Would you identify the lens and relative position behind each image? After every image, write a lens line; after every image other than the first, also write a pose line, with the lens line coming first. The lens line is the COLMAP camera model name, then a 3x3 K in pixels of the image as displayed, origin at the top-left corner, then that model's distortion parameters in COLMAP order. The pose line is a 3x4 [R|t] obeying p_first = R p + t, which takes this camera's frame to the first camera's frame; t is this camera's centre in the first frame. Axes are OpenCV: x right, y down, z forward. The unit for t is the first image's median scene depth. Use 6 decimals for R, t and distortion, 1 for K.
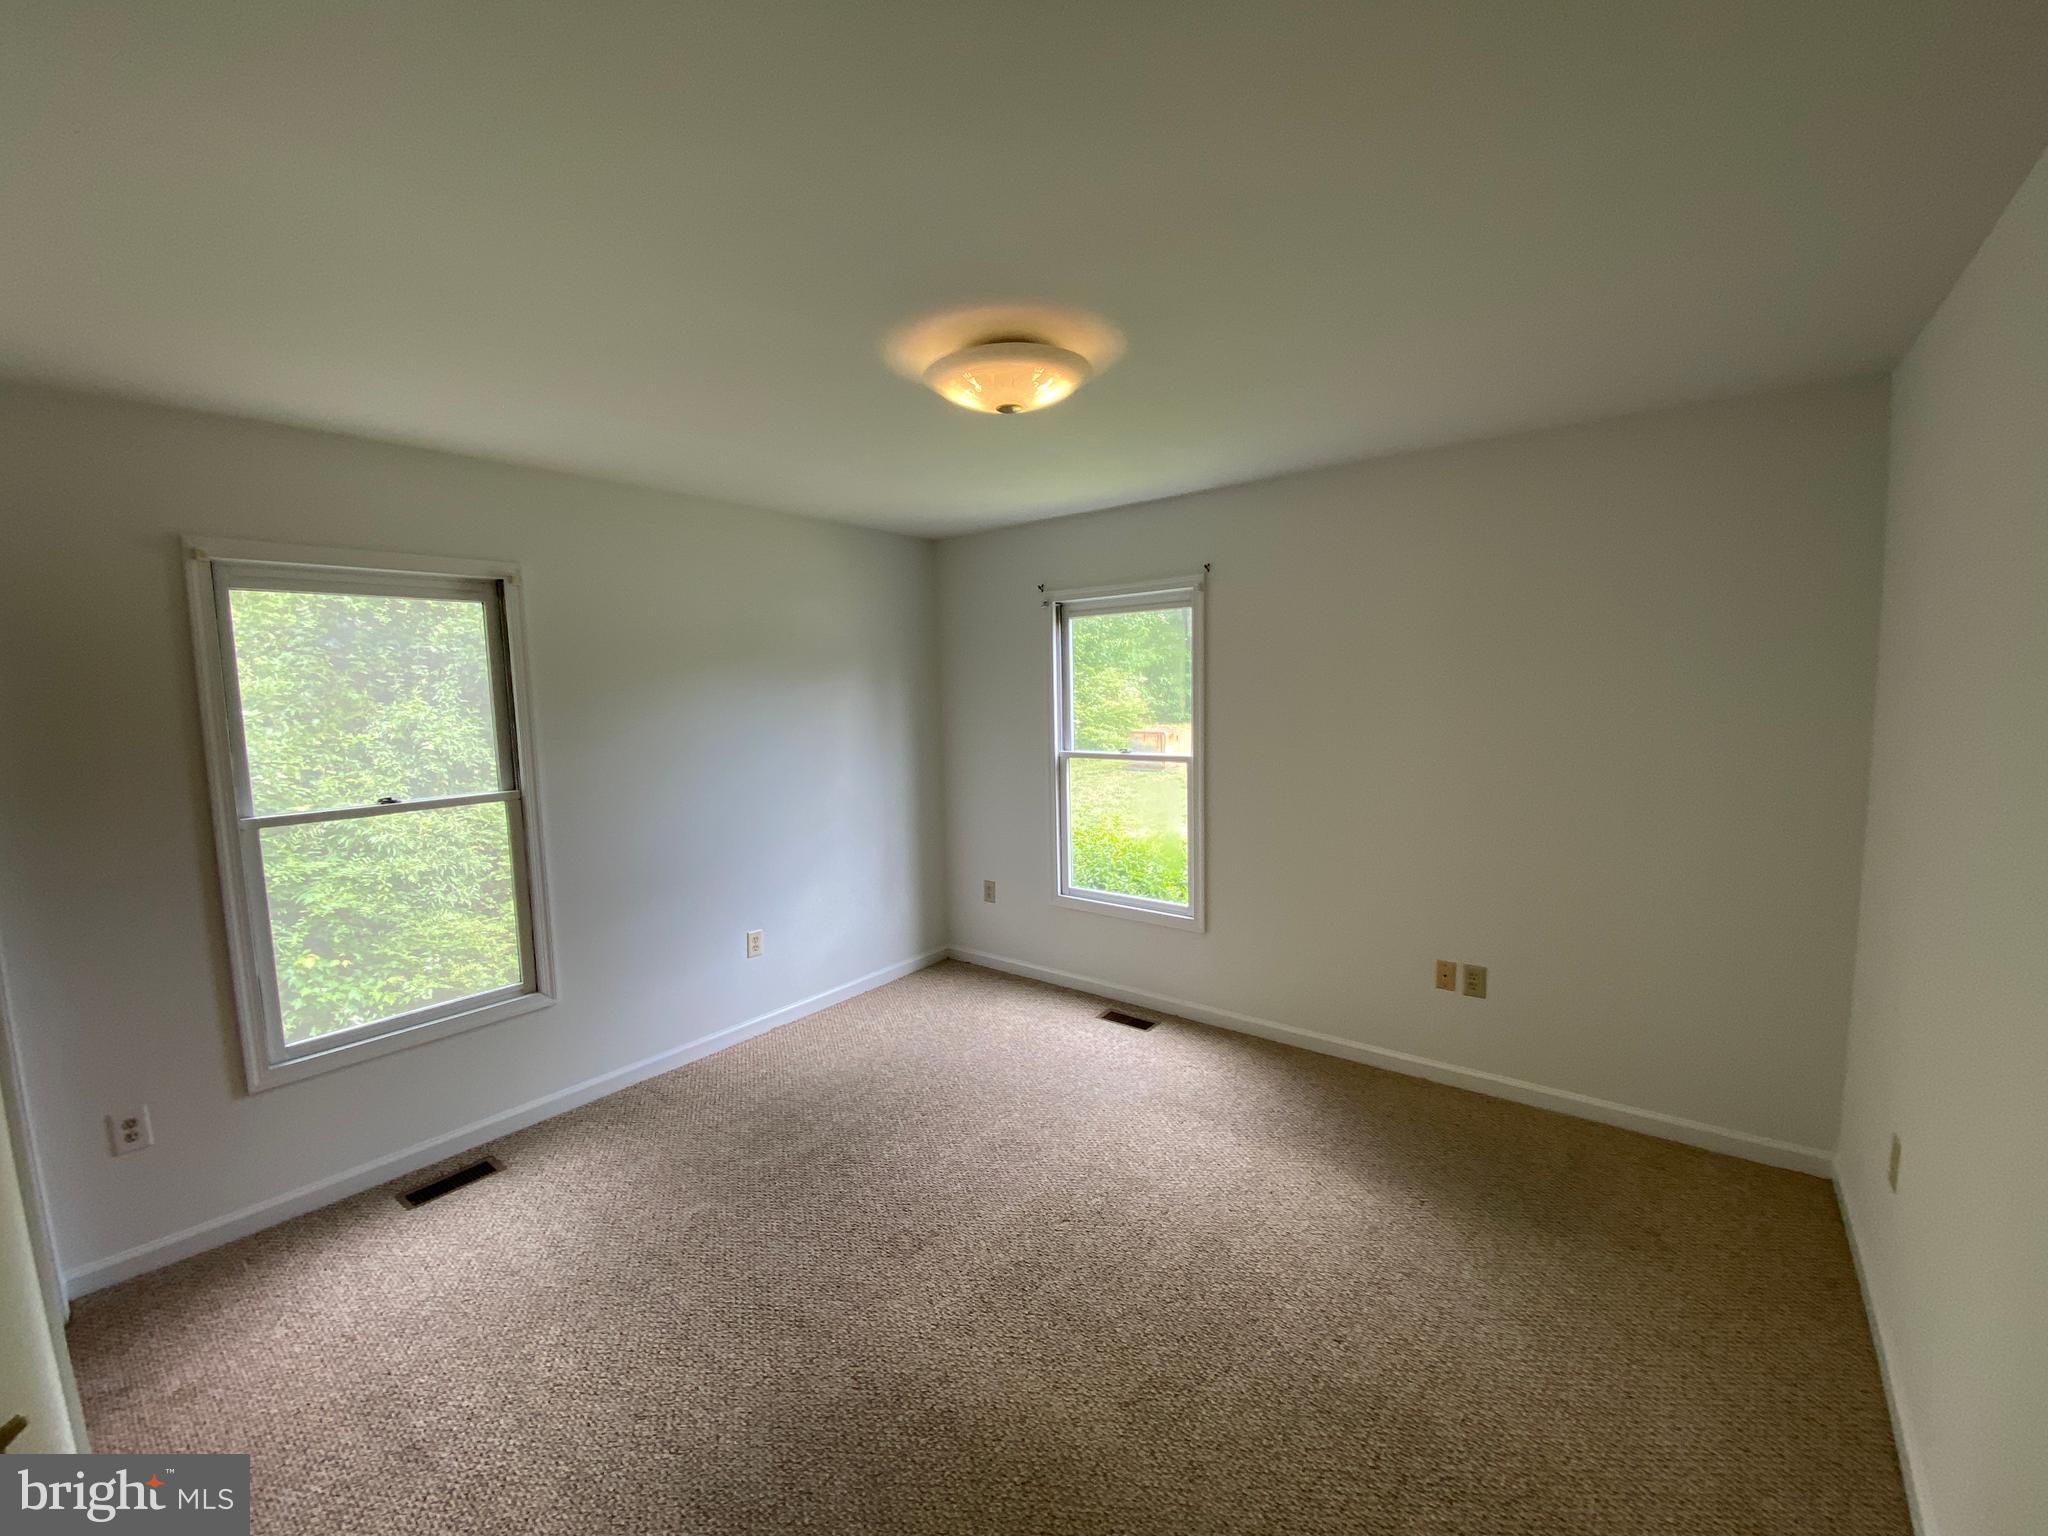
lens RADIAL K [[818.5, 0, 1024.0], [0, 818.5, 768.0], [0, 0, 1]] dist [-0.037186, -0.000050]
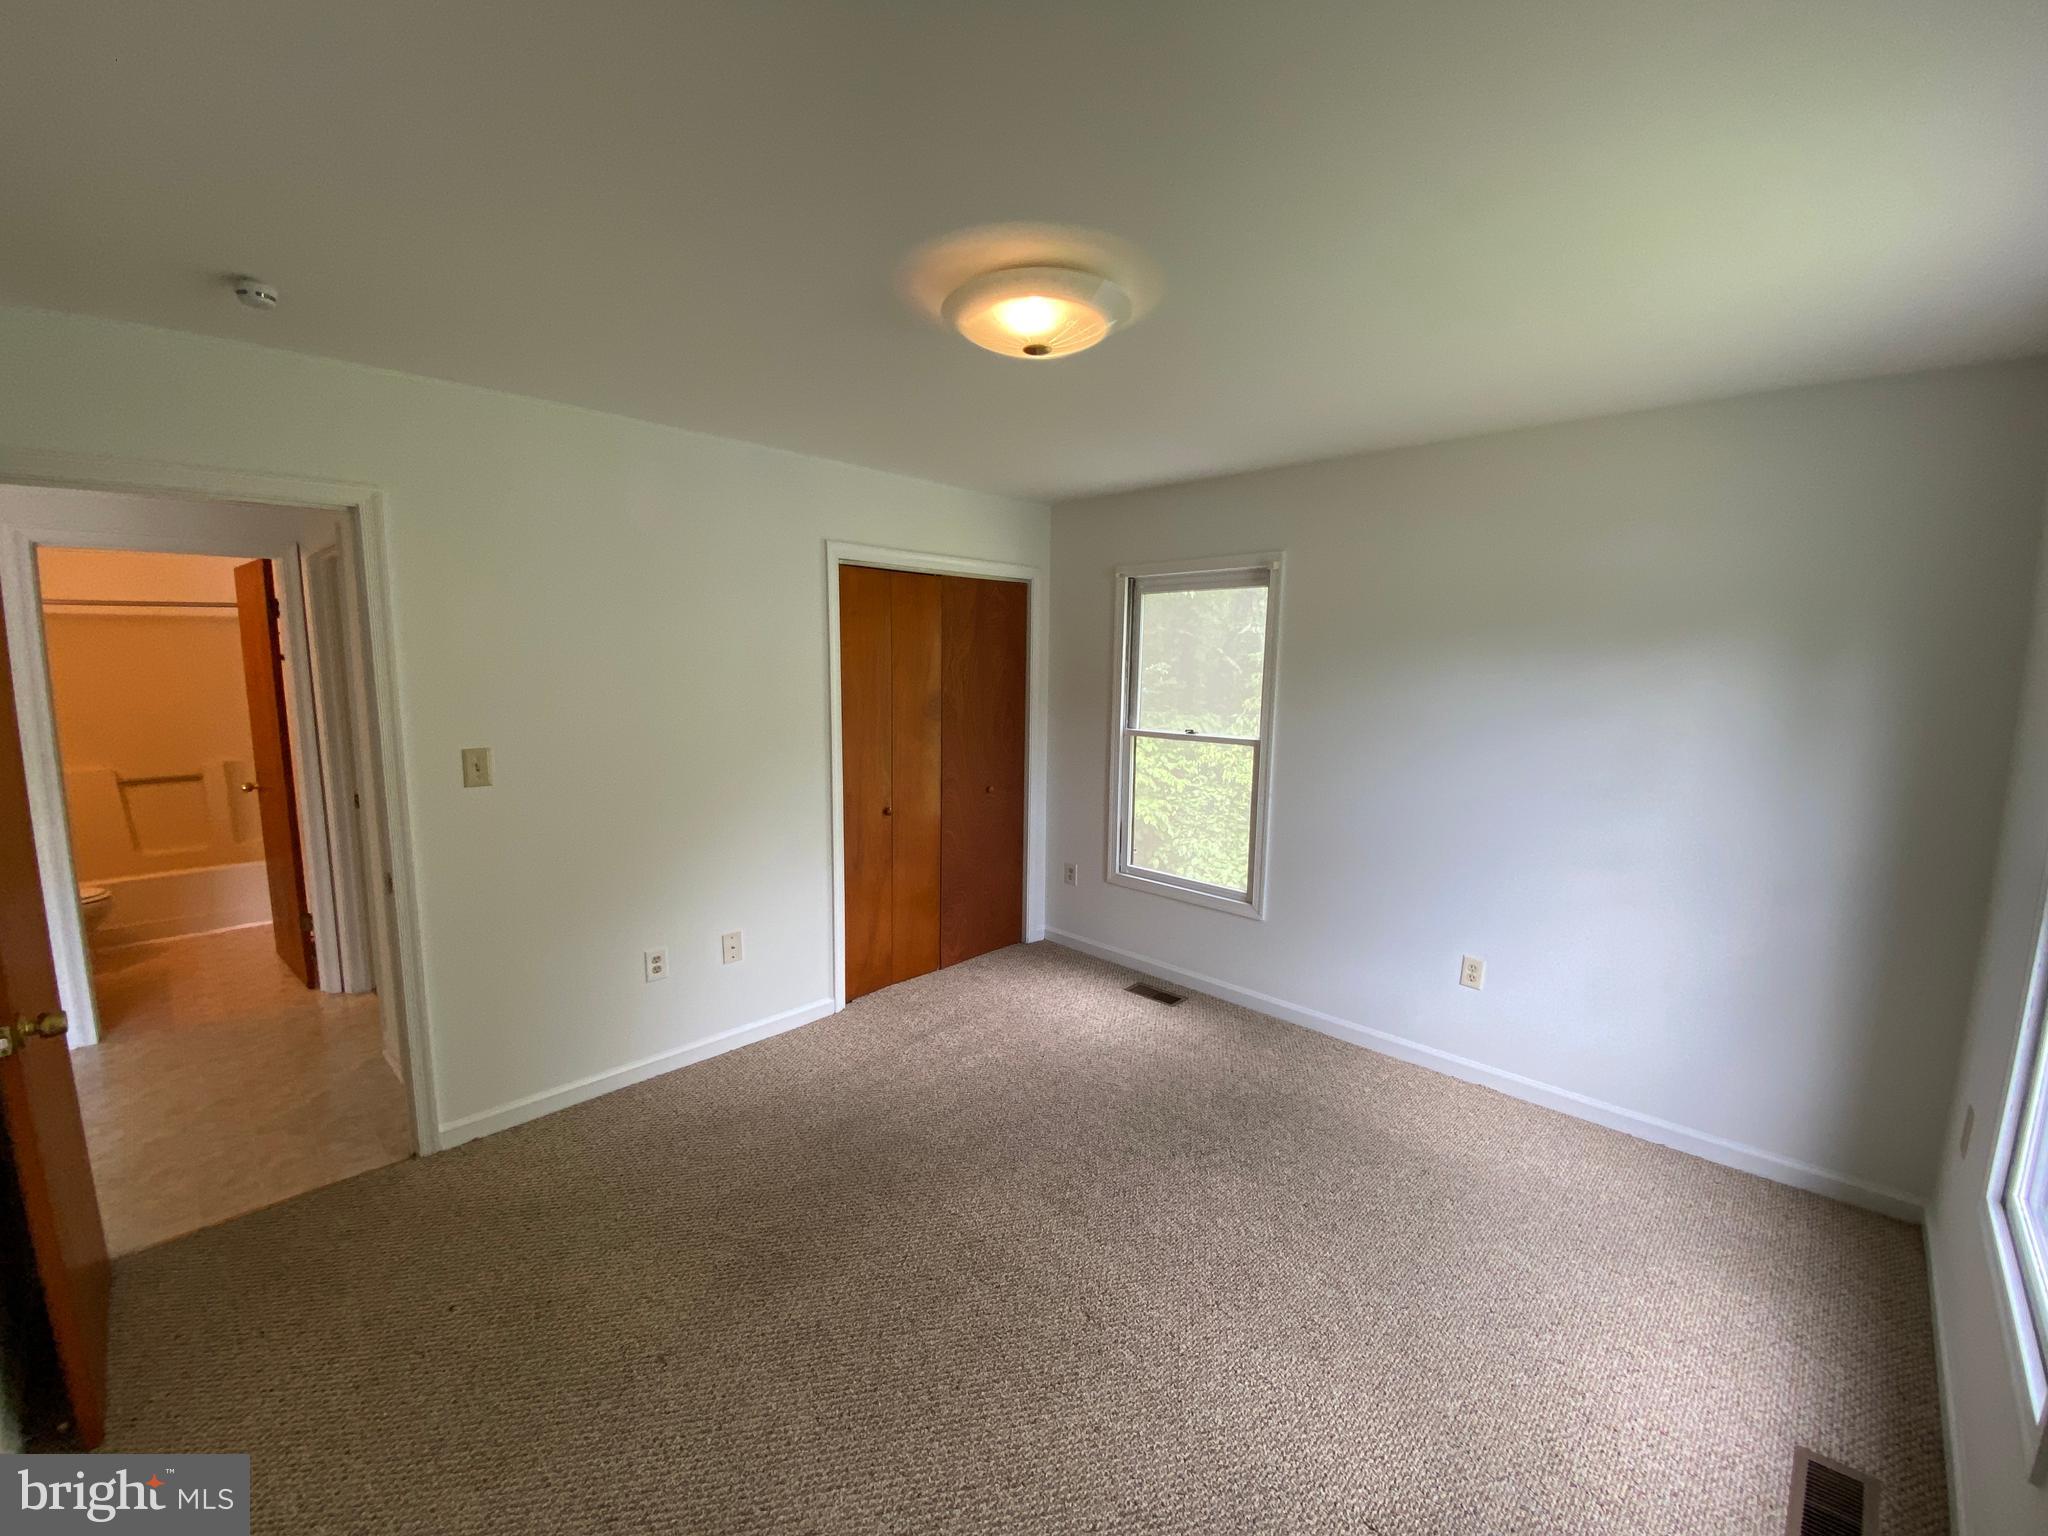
lens RADIAL K [[825.6, 0, 1026.5], [0, 825.6, 741.3], [0, 0, 1]] dist [-0.000196, -0.000207]
pose [[-0.105872, 0.132418, -0.985524, 0.648289], [-0.103297, 0.984267, 0.143346, -0.113599], [0.989000, 0.116978, -0.090528, 0.746019]]
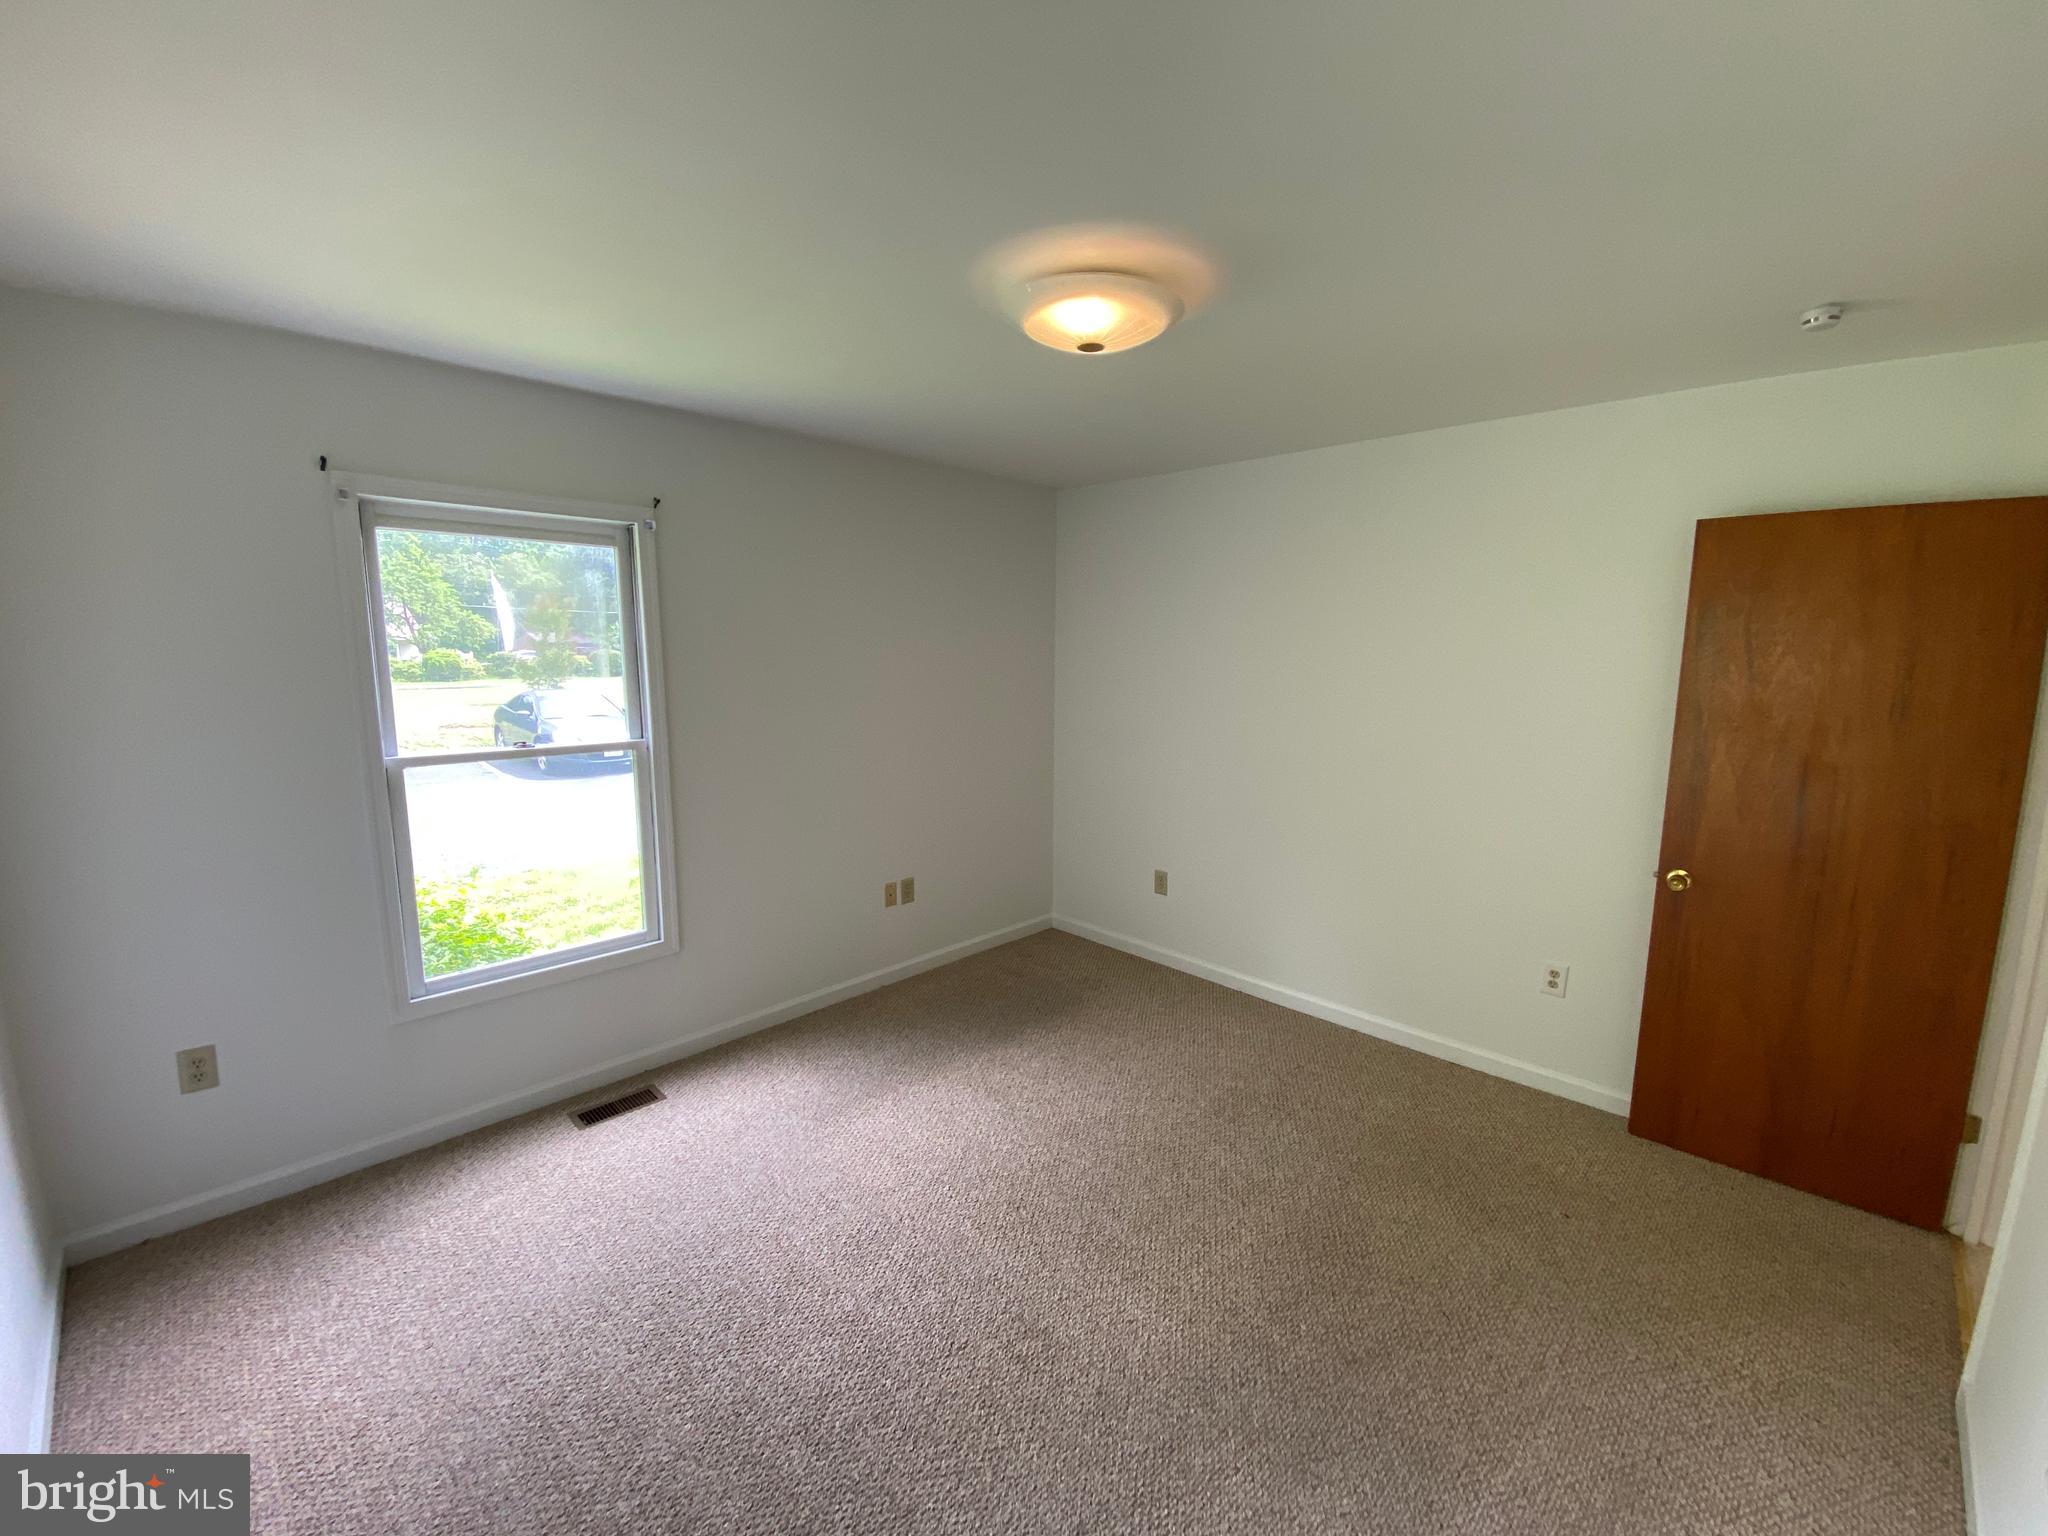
lens RADIAL K [[830.4, 0, 1024.0], [0, 830.4, 768.0], [0, 0, 1]] dist [-0.001164, -0.000244]
pose [[0.093326, -0.123910, 0.987895, -0.679422], [0.087788, 0.989385, 0.115803, -0.059113], [-0.991758, 0.075918, 0.103213, 0.672665]]
